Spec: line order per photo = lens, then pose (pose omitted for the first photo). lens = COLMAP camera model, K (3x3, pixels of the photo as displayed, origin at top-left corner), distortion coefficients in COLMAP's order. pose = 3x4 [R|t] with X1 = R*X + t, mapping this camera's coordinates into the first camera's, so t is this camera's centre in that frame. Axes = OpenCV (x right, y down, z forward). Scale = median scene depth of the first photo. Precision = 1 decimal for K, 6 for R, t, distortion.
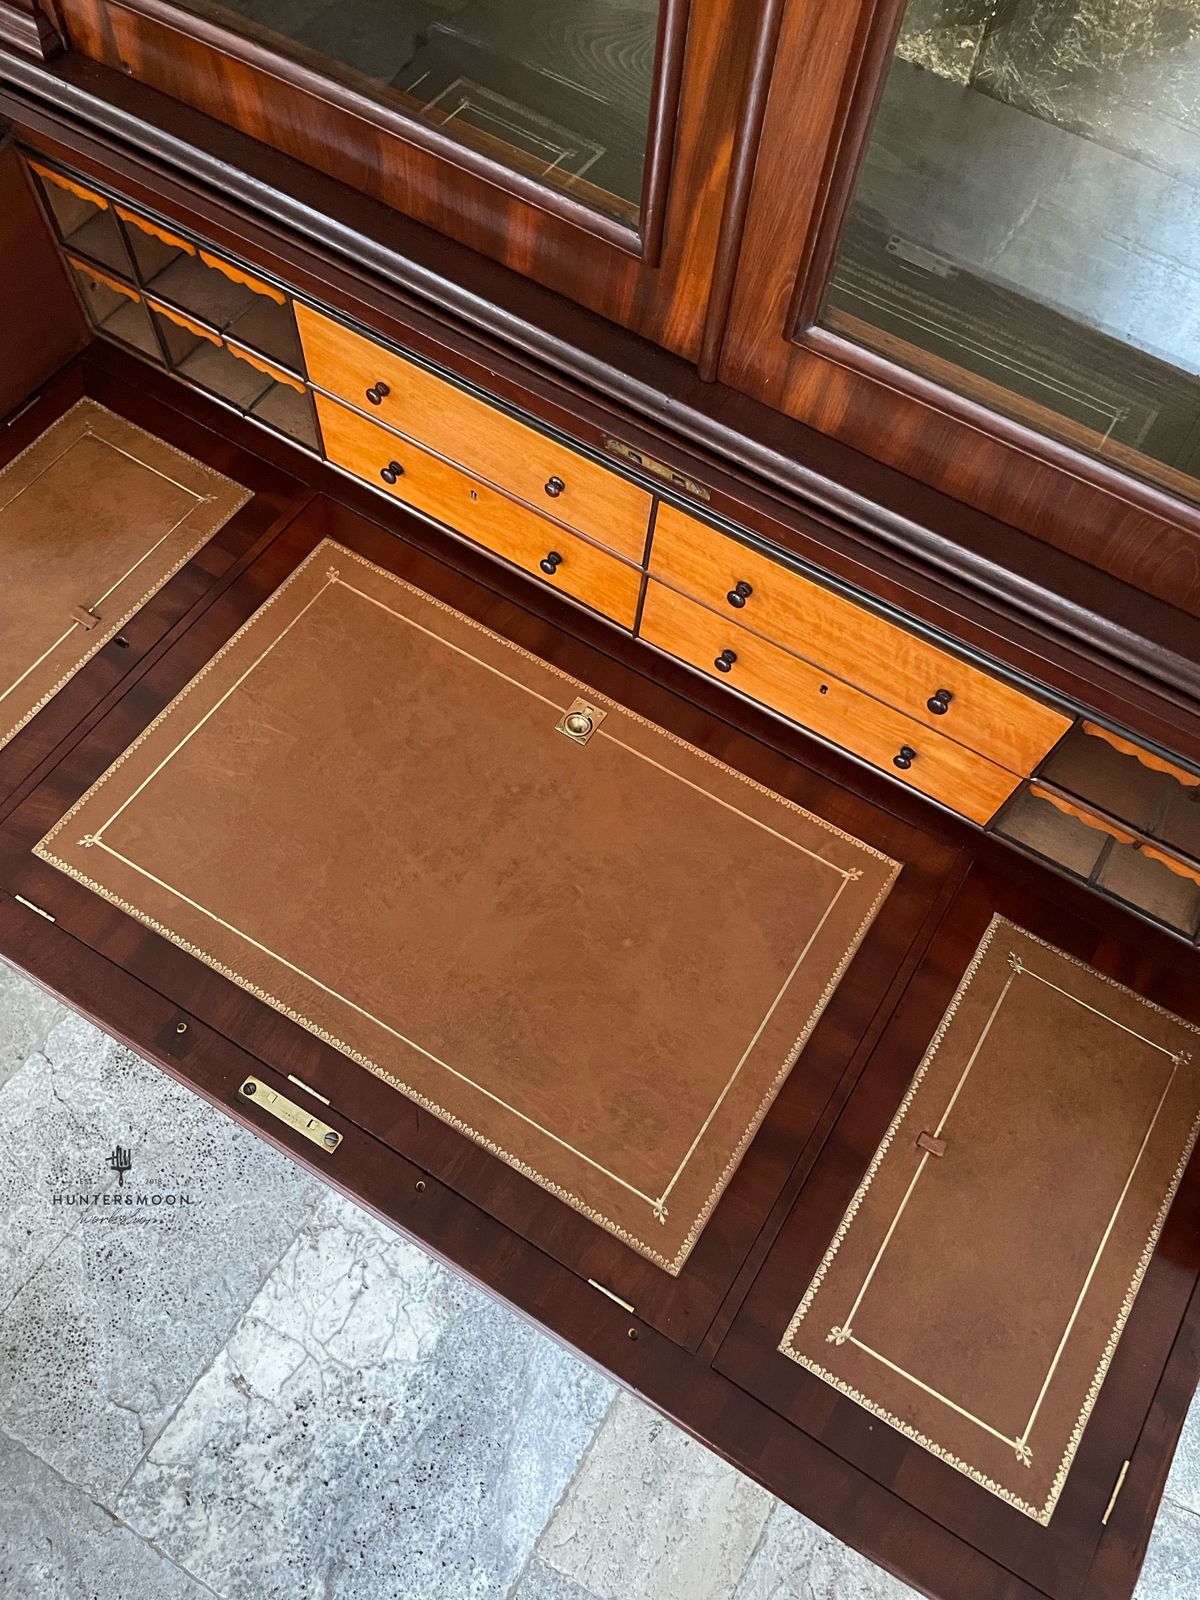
lens RADIAL K [[1226.3, 0, 606.3], [0, 1226.3, 782.2], [0, 0, 1]] dist [0.074215, -0.105054]
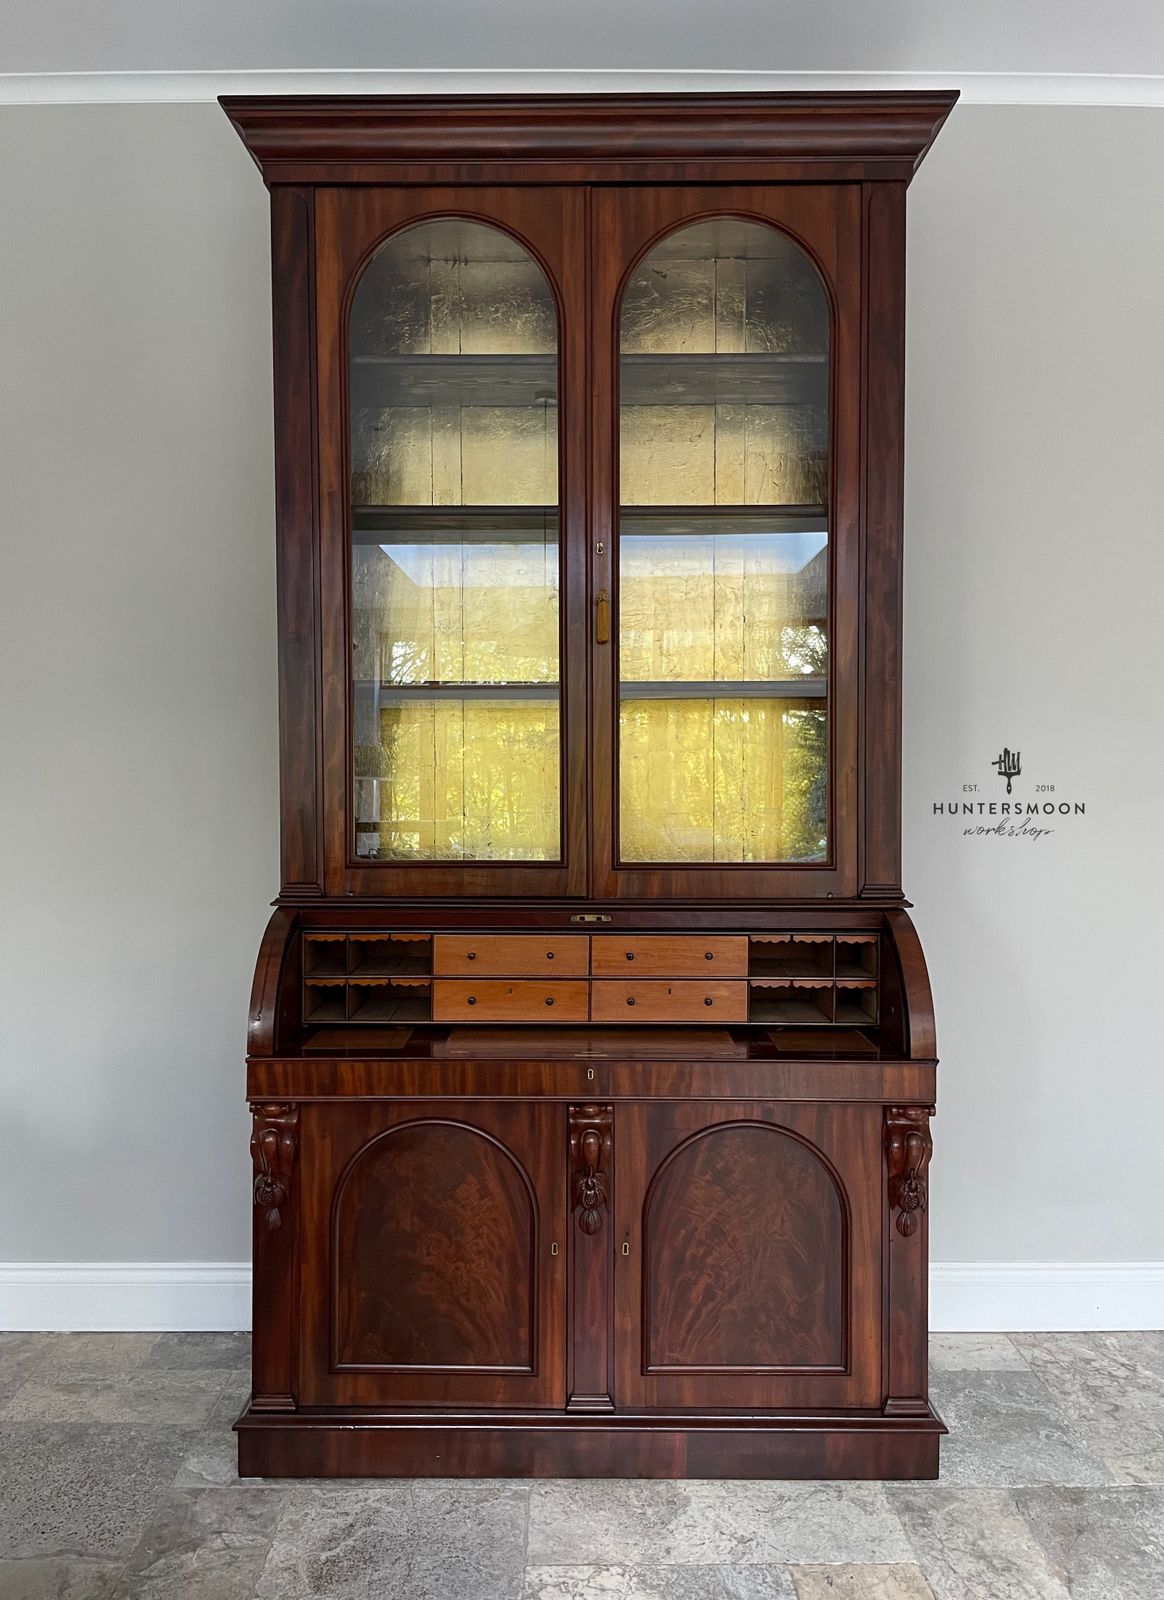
lens RADIAL K [[1226.9, 0, 573.2], [0, 1226.9, 787.7], [0, 0, 1]] dist [0.070608, -0.099878]
pose [[0.850666, -0.072178, 0.520728, -0.844129], [0.491520, 0.460565, -0.739113, 0.991021], [-0.186481, 0.884687, 0.427264, -0.292569]]
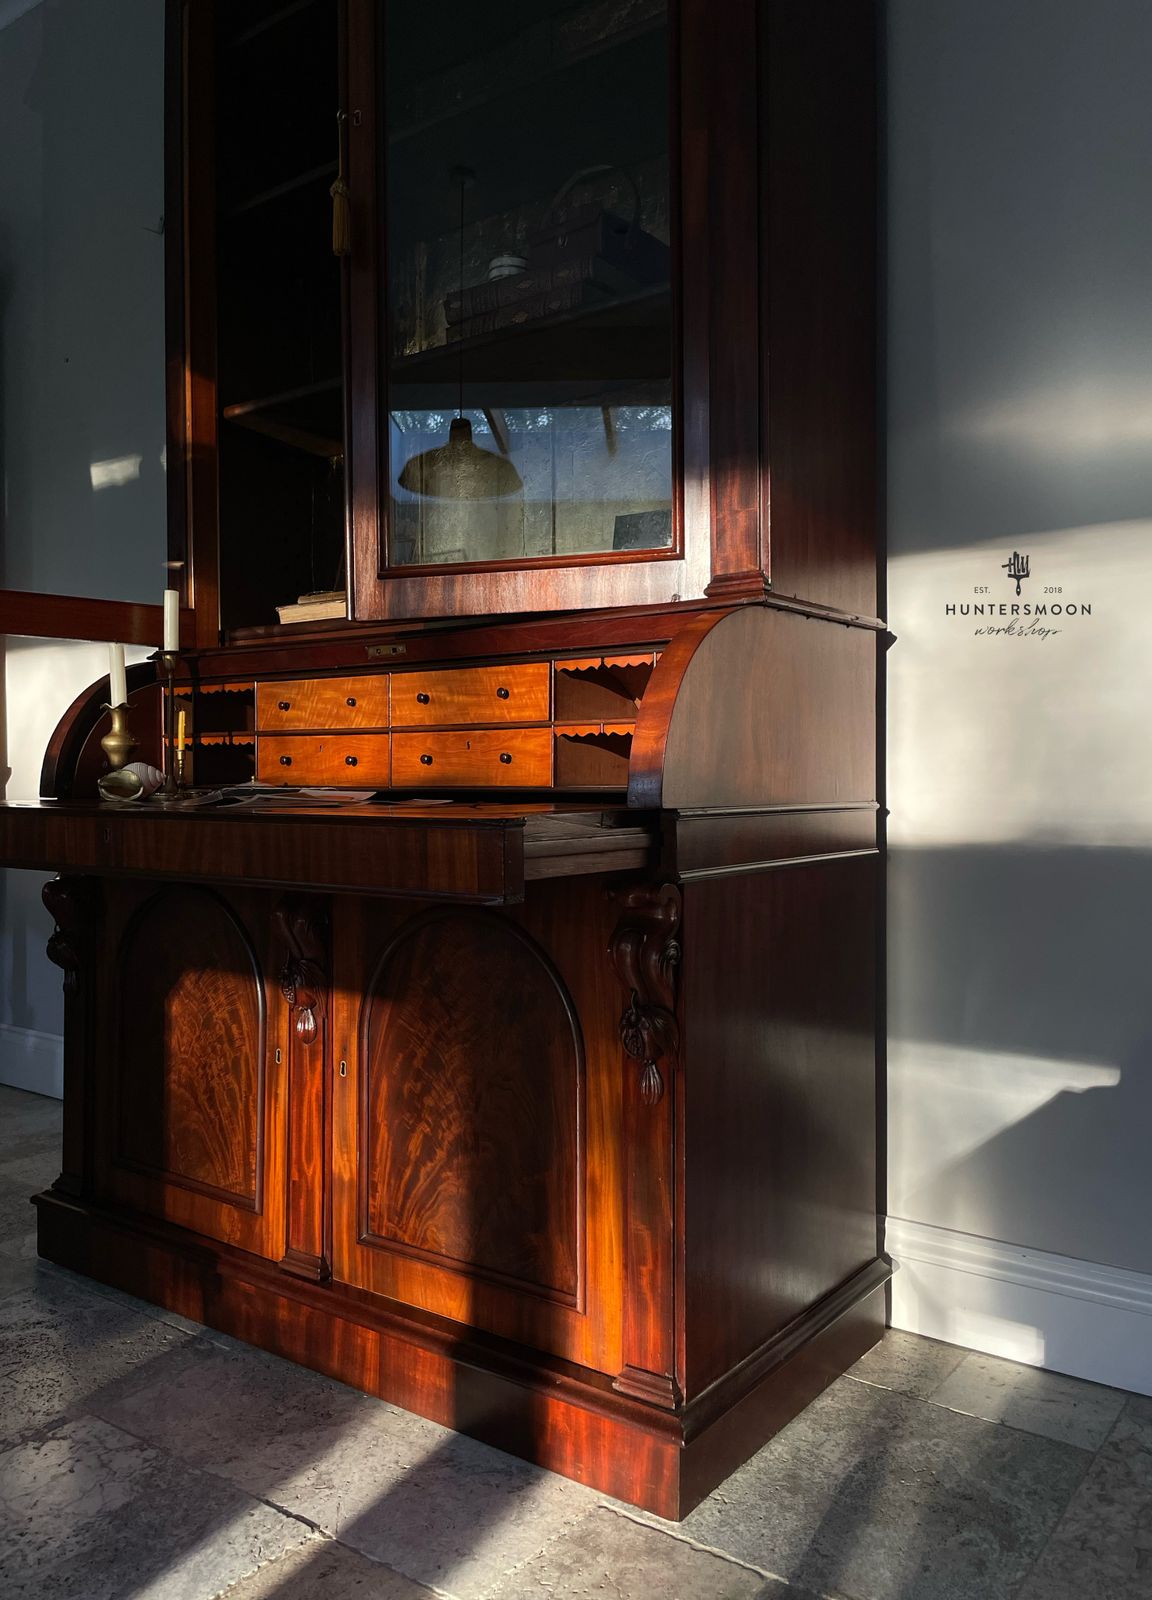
lens RADIAL K [[1226.9, 0, 600.1], [0, 1226.9, 781.6], [0, 0, 1]] dist [0.070608, -0.099878]
pose [[0.994902, -0.064560, -0.077474, 0.331824], [-0.040463, 0.448139, -0.893048, 1.043908], [0.092374, 0.891630, 0.443242, 0.144586]]
